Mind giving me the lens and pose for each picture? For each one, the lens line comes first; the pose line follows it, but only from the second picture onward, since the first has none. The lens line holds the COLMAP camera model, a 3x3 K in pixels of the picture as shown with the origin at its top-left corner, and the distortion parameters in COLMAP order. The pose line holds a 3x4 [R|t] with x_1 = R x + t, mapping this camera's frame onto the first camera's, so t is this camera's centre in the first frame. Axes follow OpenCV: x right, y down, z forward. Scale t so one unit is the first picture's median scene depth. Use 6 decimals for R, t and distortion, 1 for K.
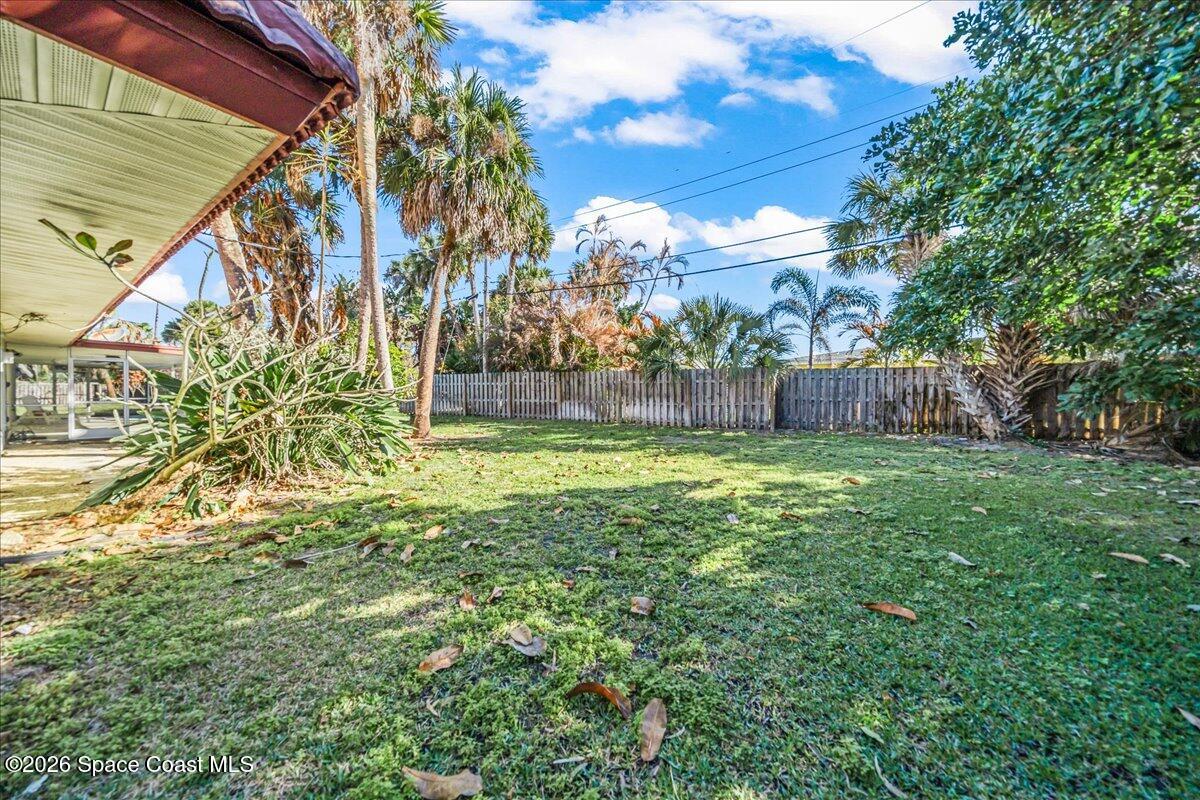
lens RADIAL K [[411.4, 0, 600.0], [0, 411.4, 400.0], [0, 0, 1]] dist [-0.004192, -0.000229]
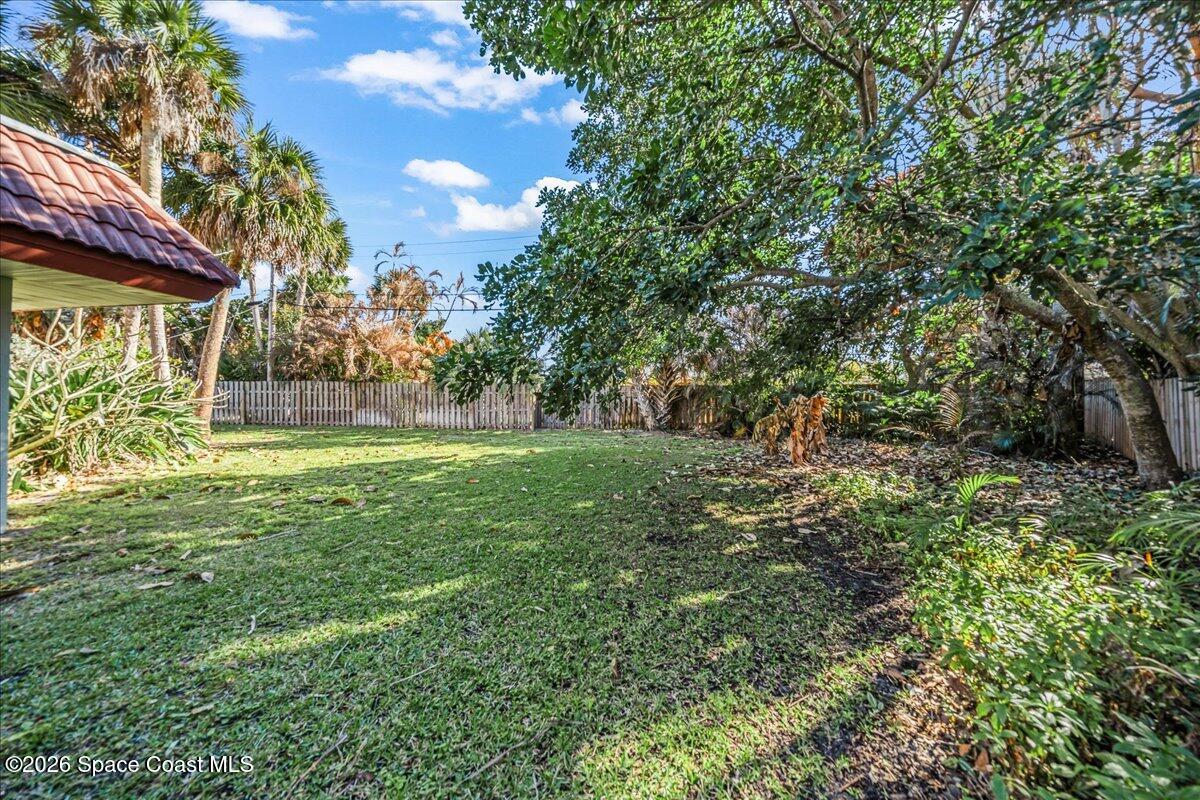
lens RADIAL K [[411.4, 0, 600.0], [0, 411.4, 400.0], [0, 0, 1]] dist [-0.004192, -0.000229]
pose [[0.912131, 0.005506, 0.409861, 0.050732], [0.003168, 0.999785, -0.020483, 0.003382], [-0.409886, 0.019981, 0.911918, -0.275480]]
